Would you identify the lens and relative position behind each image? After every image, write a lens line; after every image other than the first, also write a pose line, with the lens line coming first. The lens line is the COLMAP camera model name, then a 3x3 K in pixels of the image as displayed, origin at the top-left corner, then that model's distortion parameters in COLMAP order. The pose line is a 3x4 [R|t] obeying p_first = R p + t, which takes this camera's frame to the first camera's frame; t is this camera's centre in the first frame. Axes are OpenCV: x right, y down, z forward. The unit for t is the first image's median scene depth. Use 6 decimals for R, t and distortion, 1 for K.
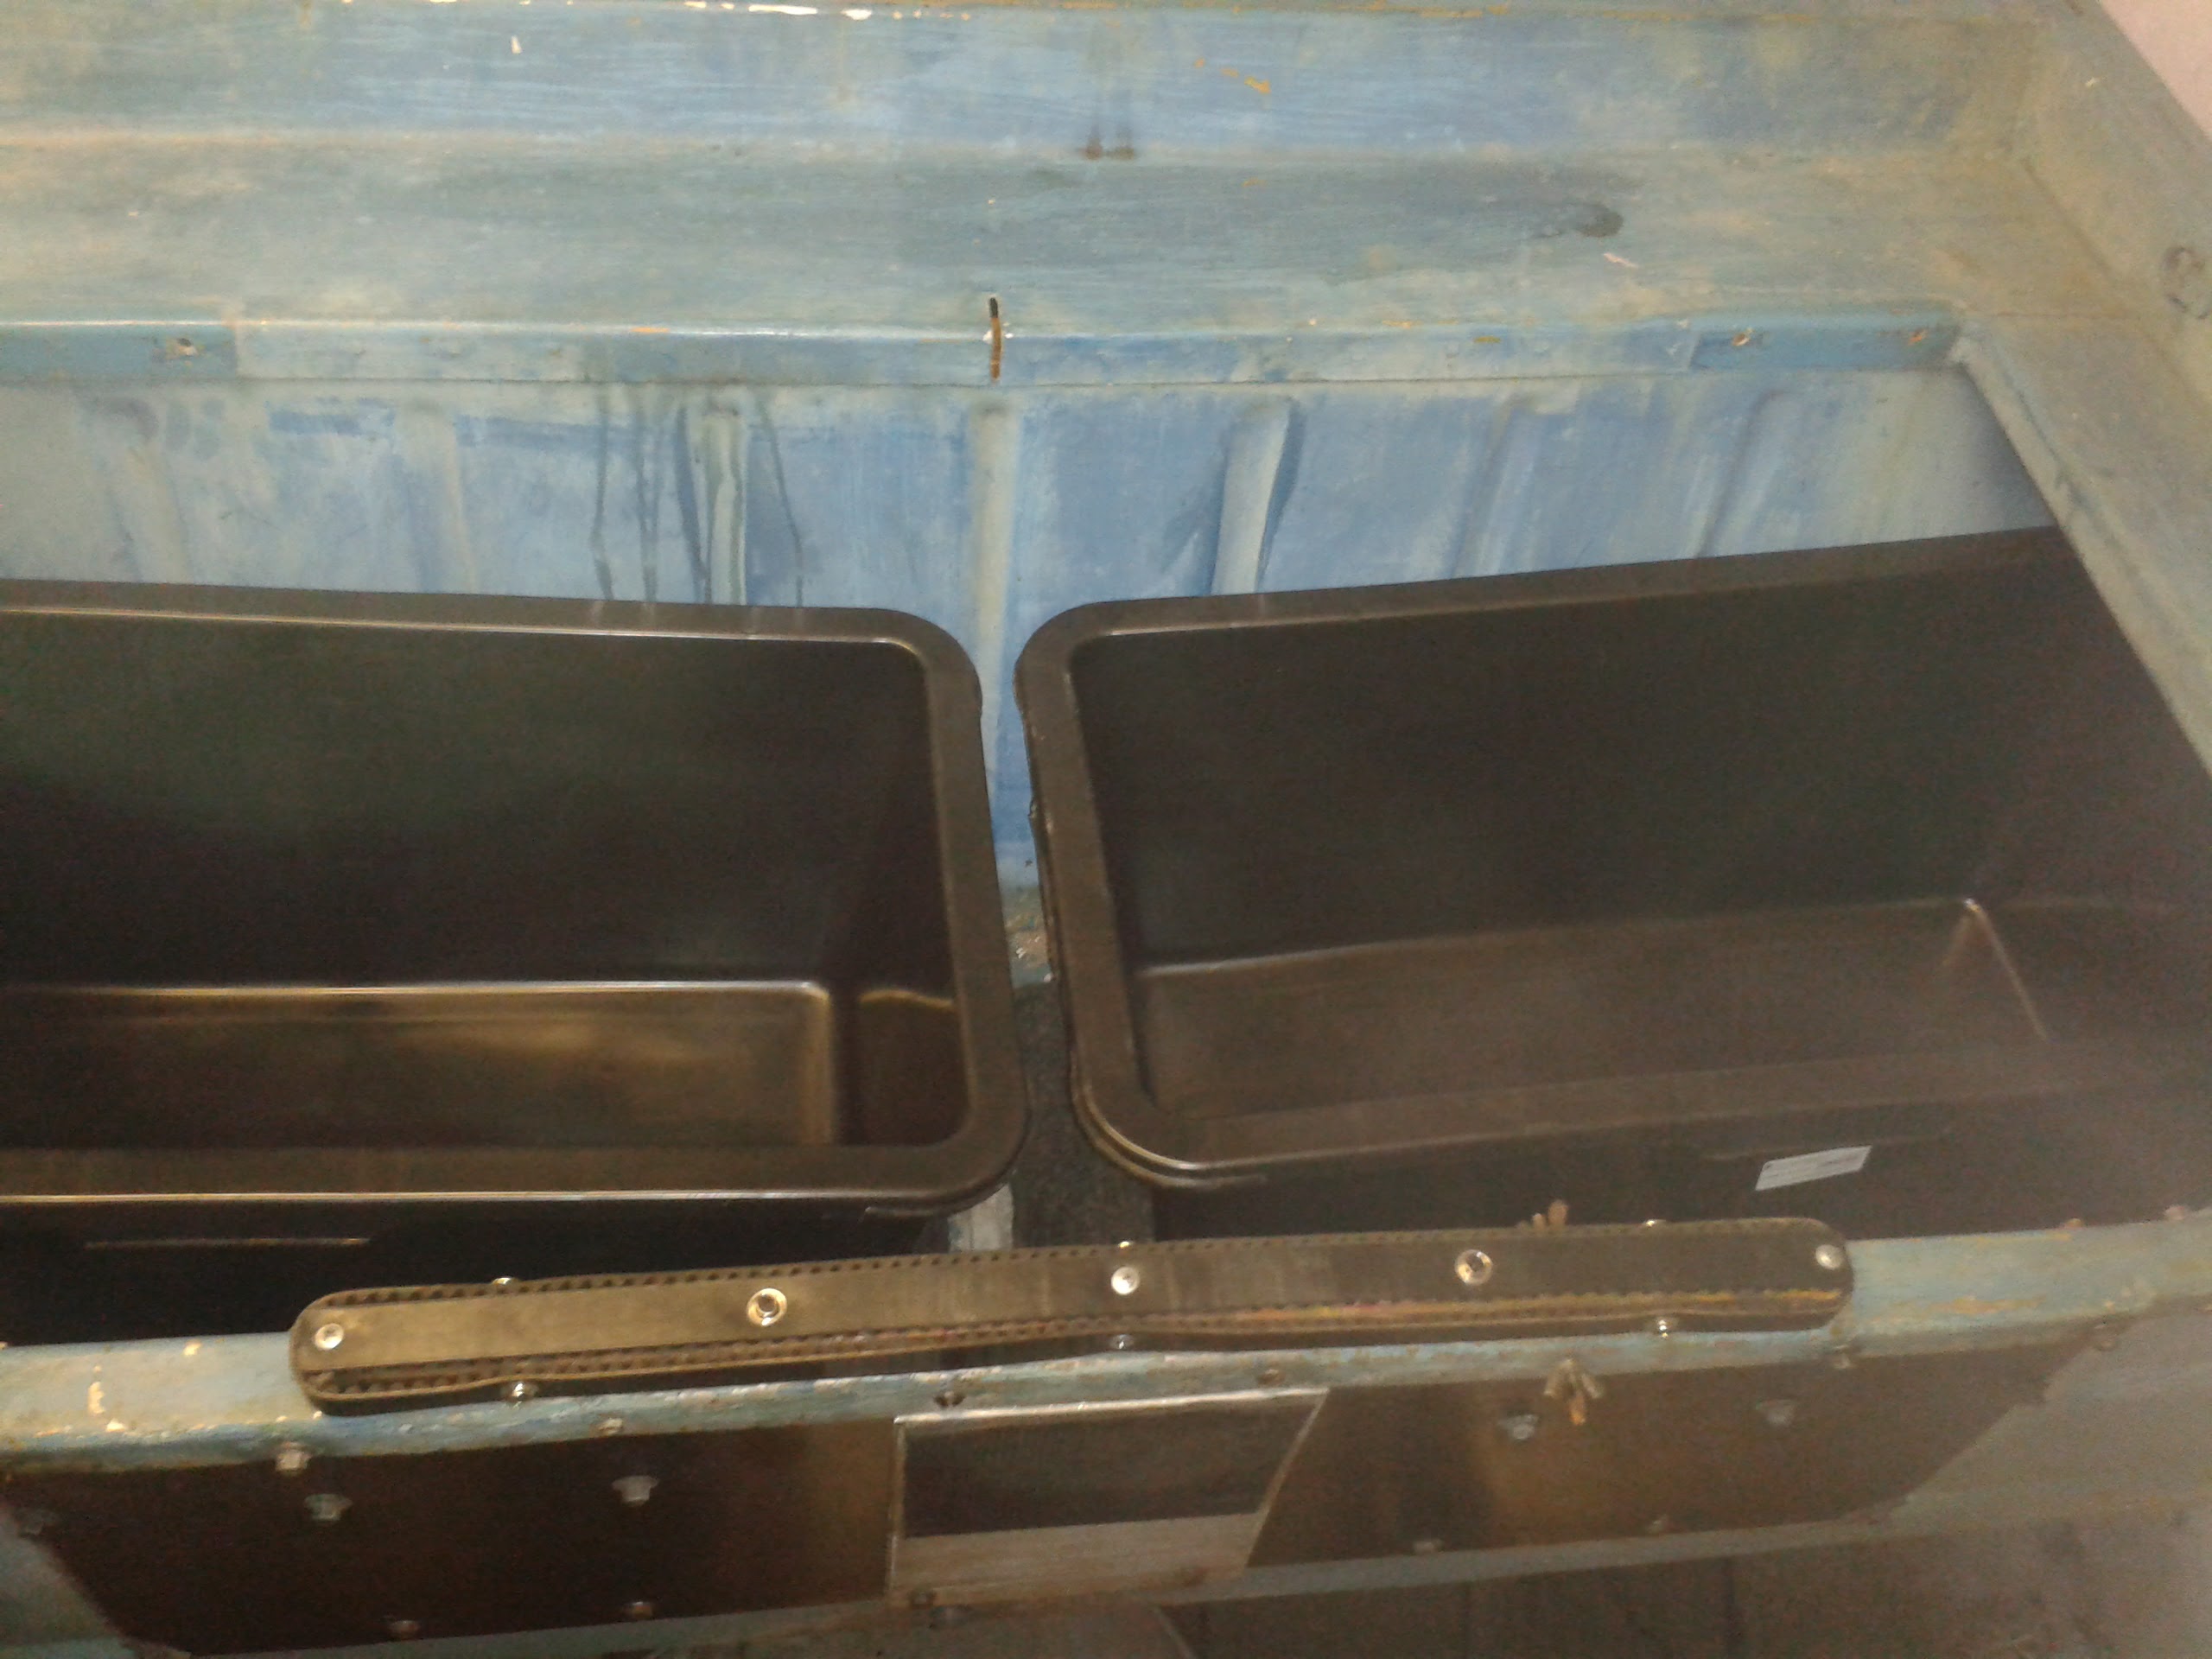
lens RADIAL K [[2157.6, 0, 1115.4], [0, 2157.6, 823.2], [0, 0, 1]] dist [0.218608, -0.546004]
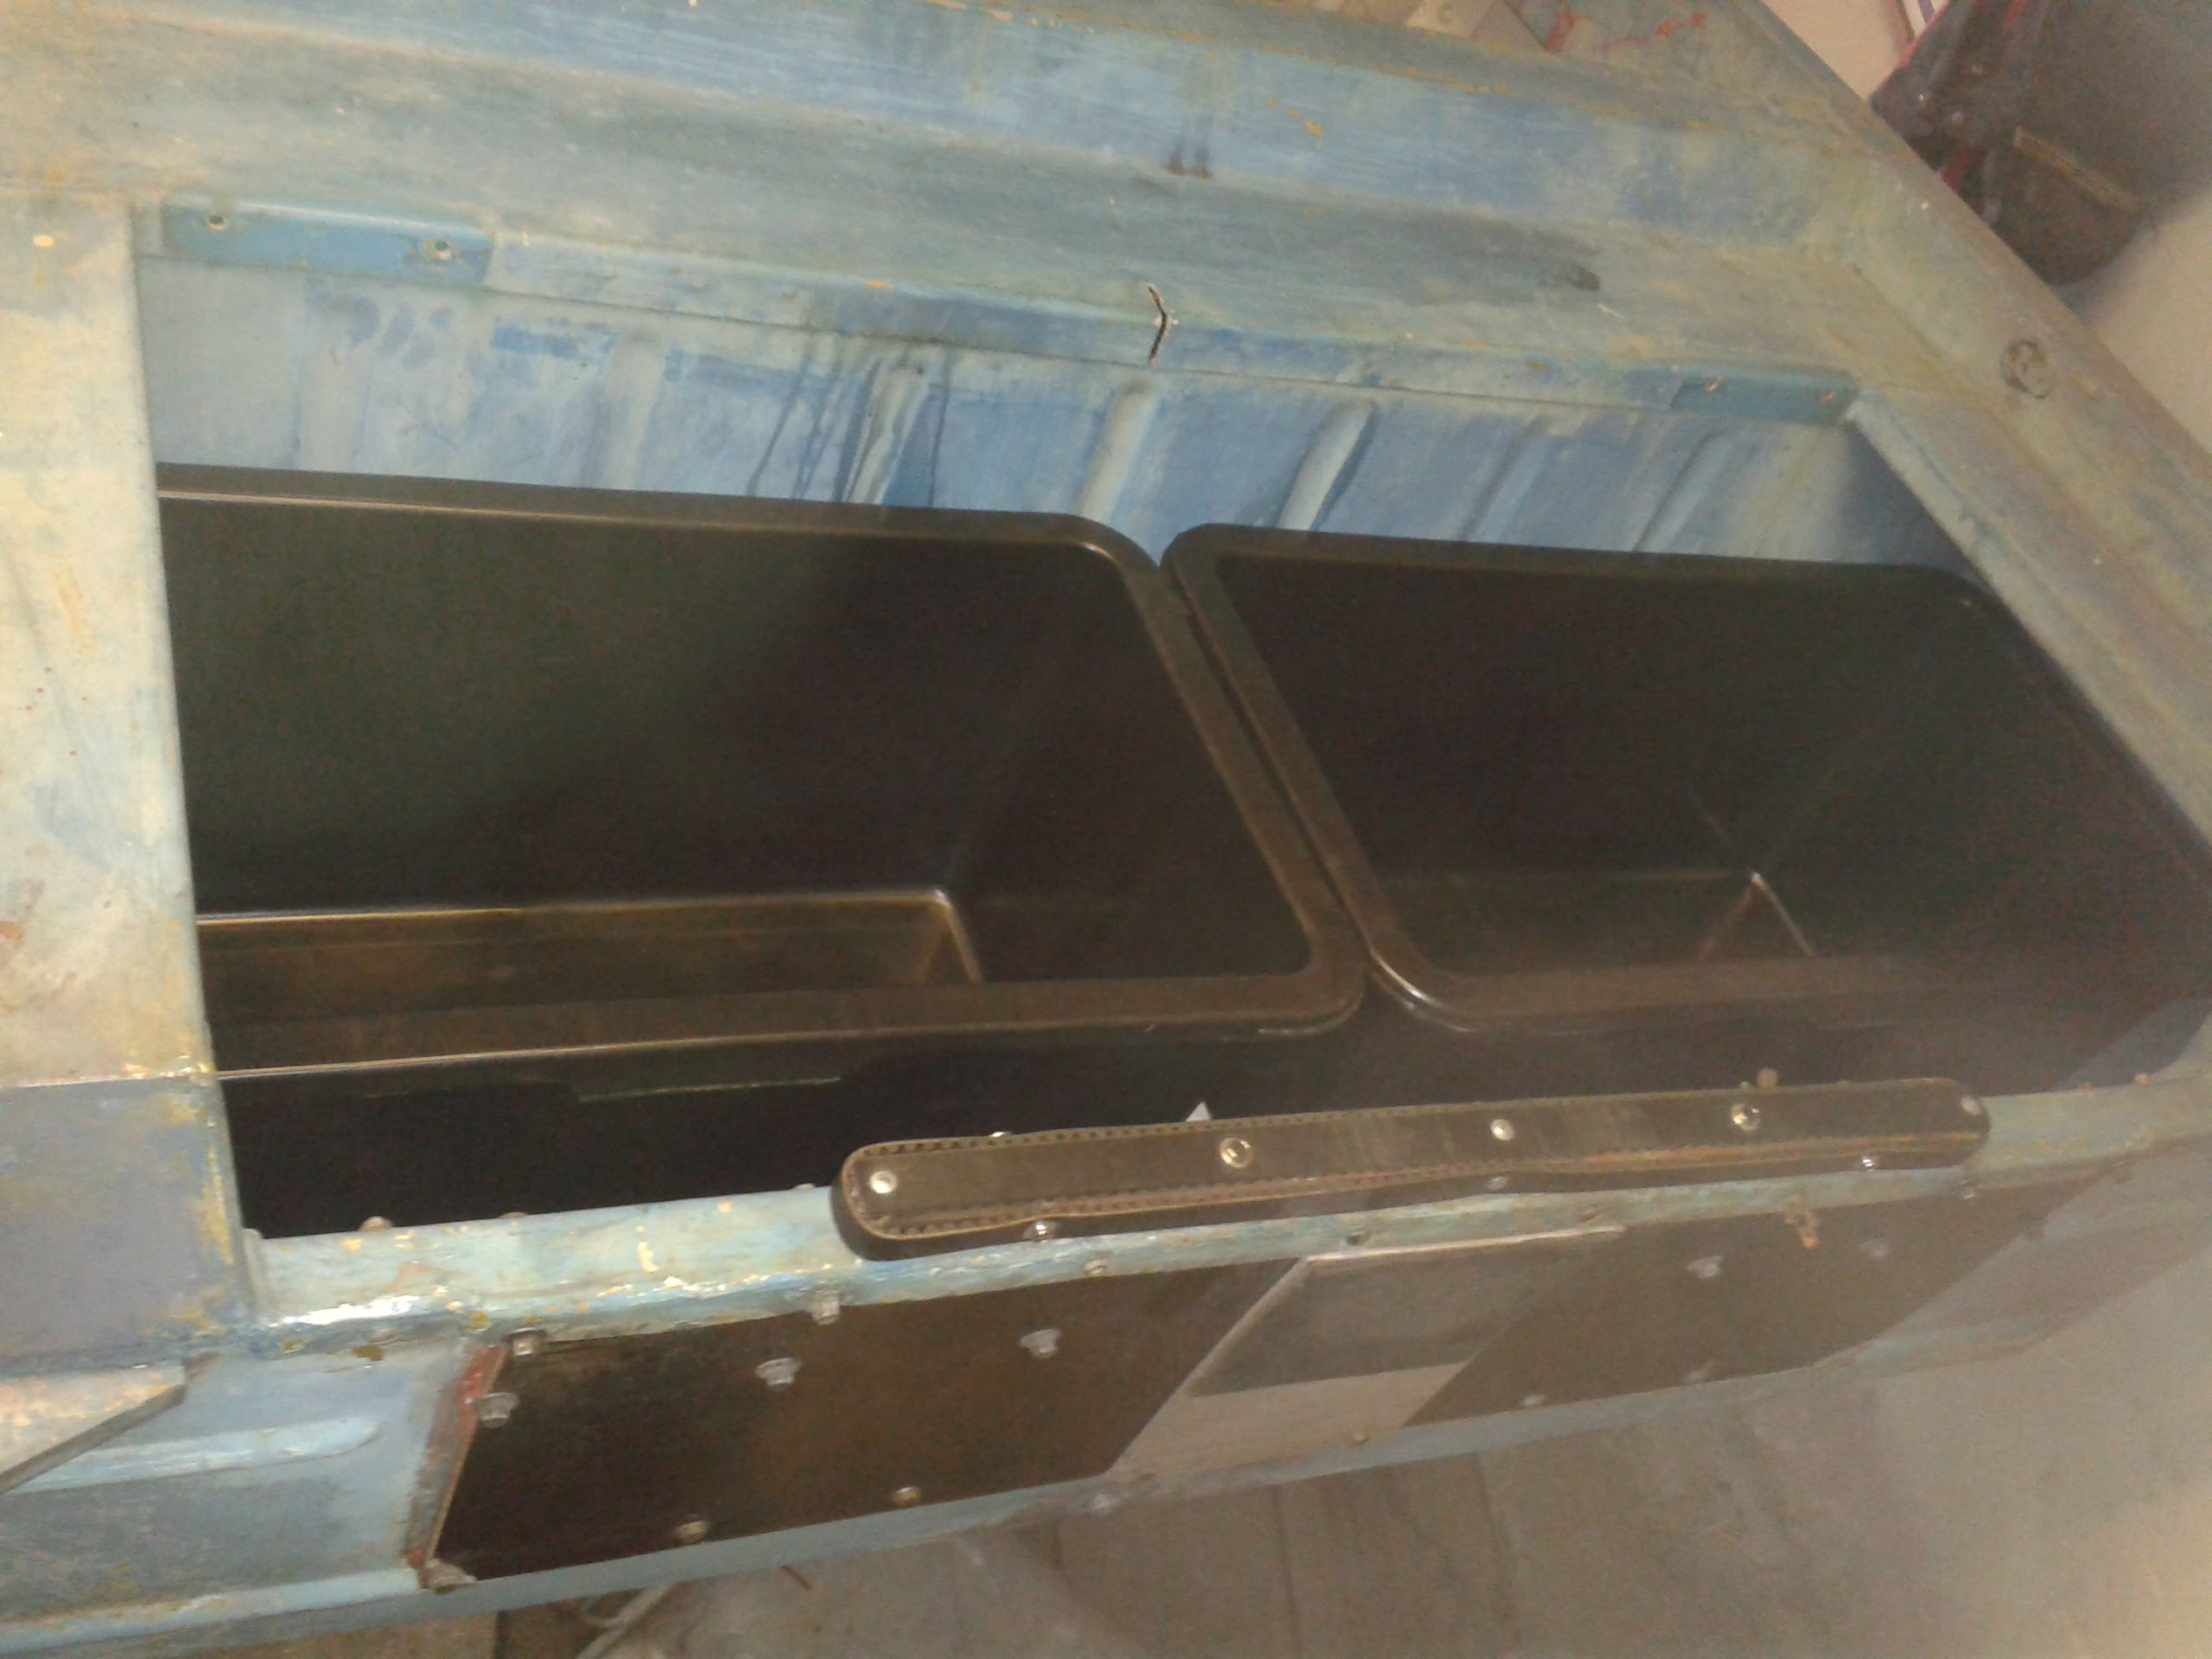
lens RADIAL K [[2157.6, 0, 1115.4], [0, 2157.6, 823.2], [0, 0, 1]] dist [0.218608, -0.546004]
pose [[0.947031, 0.021720, 0.320406, -0.413060], [-0.009829, 0.999203, -0.038683, 0.069767], [-0.320991, 0.033484, 0.946490, -0.021396]]
